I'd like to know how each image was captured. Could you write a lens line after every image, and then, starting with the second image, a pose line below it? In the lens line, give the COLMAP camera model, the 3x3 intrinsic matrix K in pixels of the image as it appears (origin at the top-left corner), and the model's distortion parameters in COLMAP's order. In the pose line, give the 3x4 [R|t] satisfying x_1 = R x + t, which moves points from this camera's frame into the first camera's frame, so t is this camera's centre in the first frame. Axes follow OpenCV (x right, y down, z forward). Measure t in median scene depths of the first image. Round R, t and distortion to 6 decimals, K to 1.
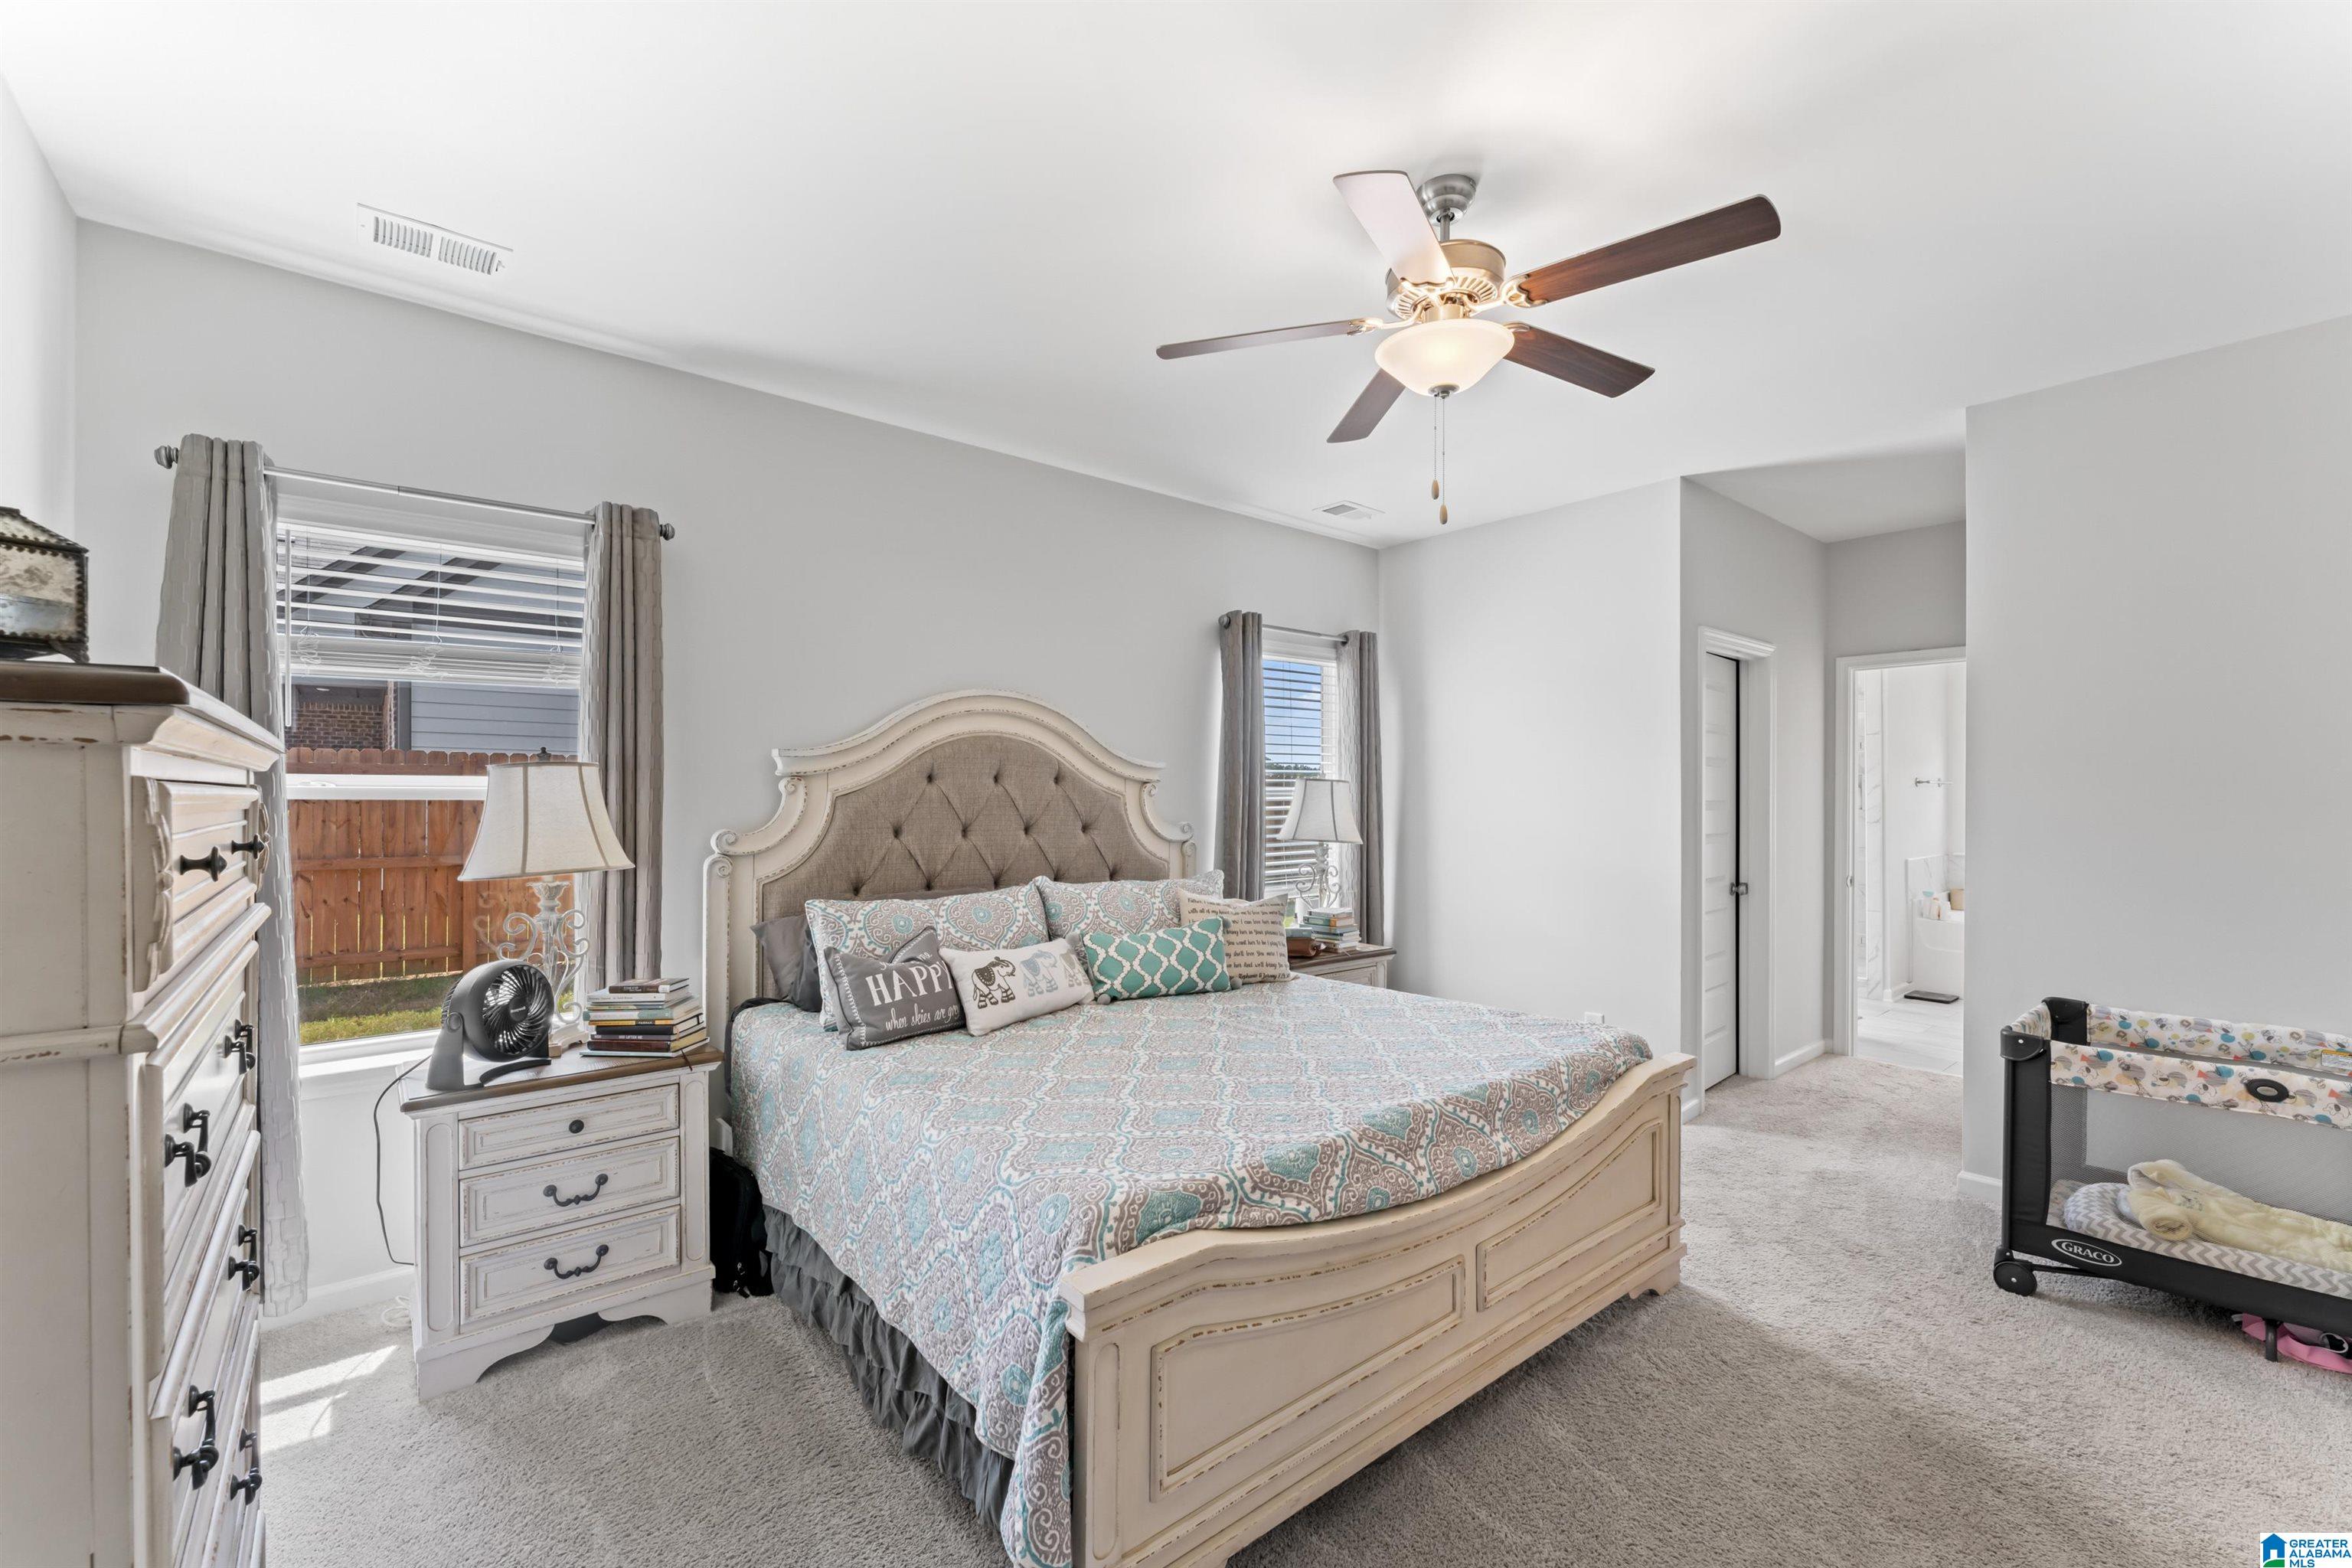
lens RADIAL K [[971.3, 0, 1162.4], [0, 971.3, 792.5], [0, 0, 1]] dist [-0.000333, 0.000166]
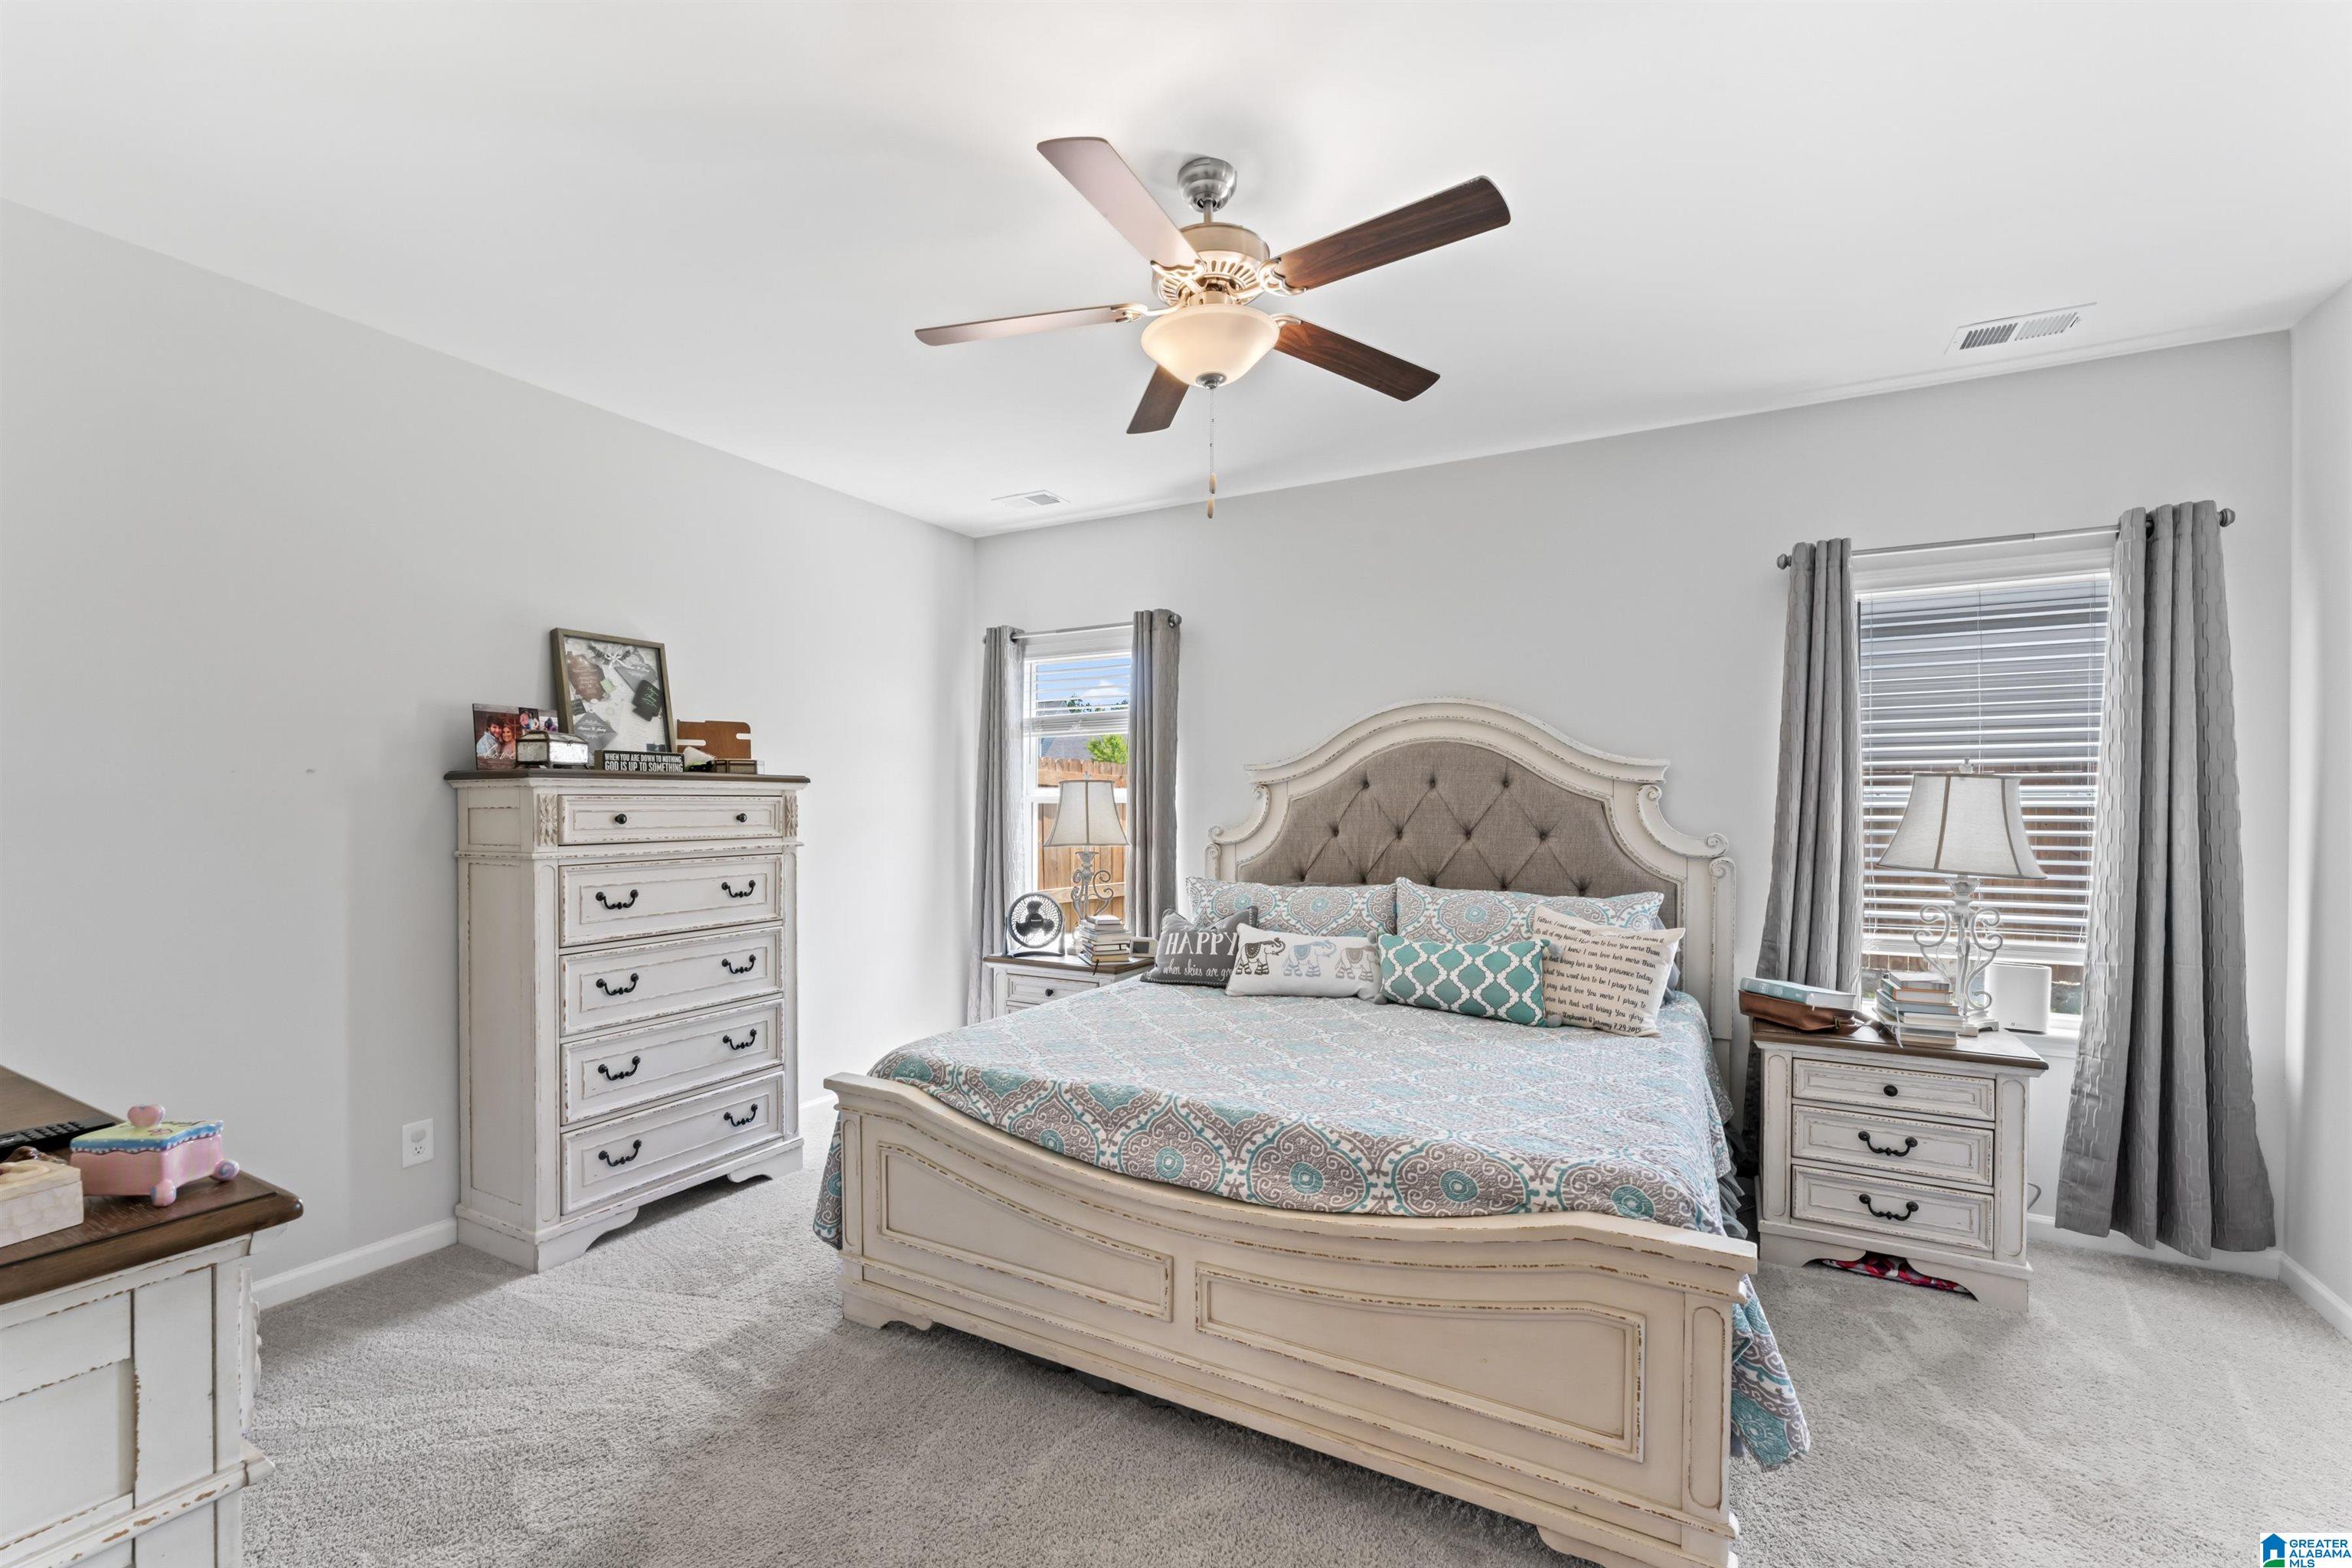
lens RADIAL K [[971.3, 0, 1152.7], [0, 971.3, 805.8], [0, 0, 1]] dist [-0.000333, 0.000166]
pose [[0.375223, 0.002983, -0.926930, 0.879271], [0.003476, 0.999983, 0.004625, 0.004741], [0.926928, -0.004957, 0.375207, 0.435389]]
